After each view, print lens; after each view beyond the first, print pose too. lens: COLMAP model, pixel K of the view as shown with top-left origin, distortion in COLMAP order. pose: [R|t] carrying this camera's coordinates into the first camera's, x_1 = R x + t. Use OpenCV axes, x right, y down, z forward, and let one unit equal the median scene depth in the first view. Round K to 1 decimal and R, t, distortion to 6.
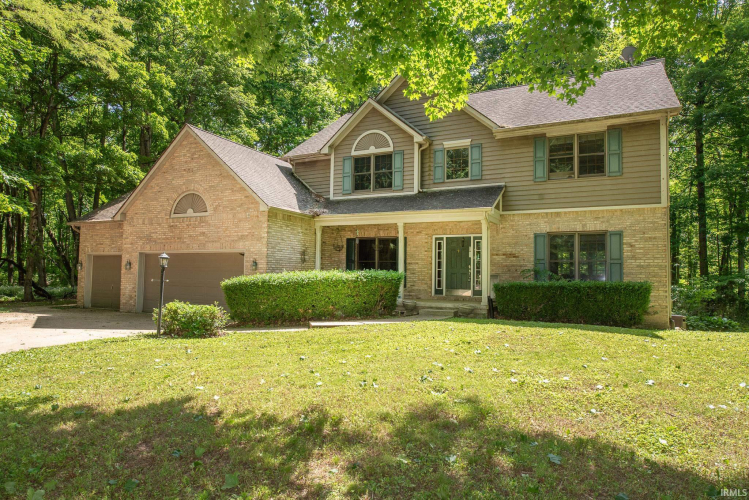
lens RADIAL K [[489.9, 0, 372.2], [0, 489.9, 248.6], [0, 0, 1]] dist [0.003938, 0.000182]
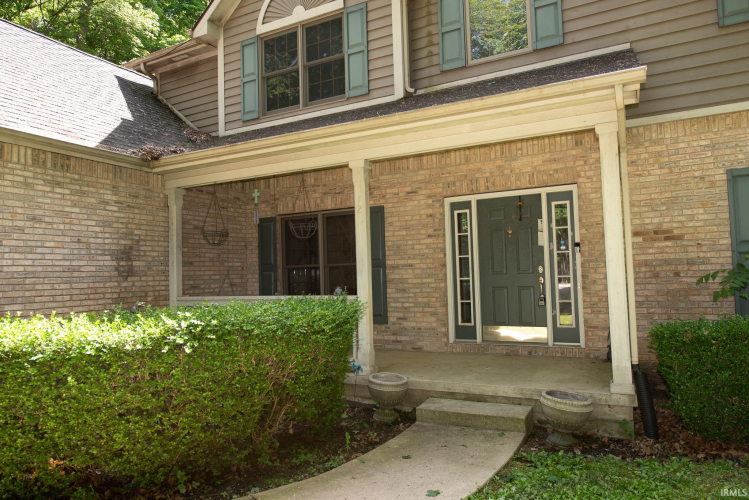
lens RADIAL K [[491.4, 0, 375.6], [0, 491.4, 251.6], [0, 0, 1]] dist [-0.008283, -0.002432]
pose [[0.998919, -0.046075, -0.006136, 0.065191], [0.046117, 0.998912, 0.006961, 0.013102], [0.005809, -0.007236, 0.999957, 0.579867]]
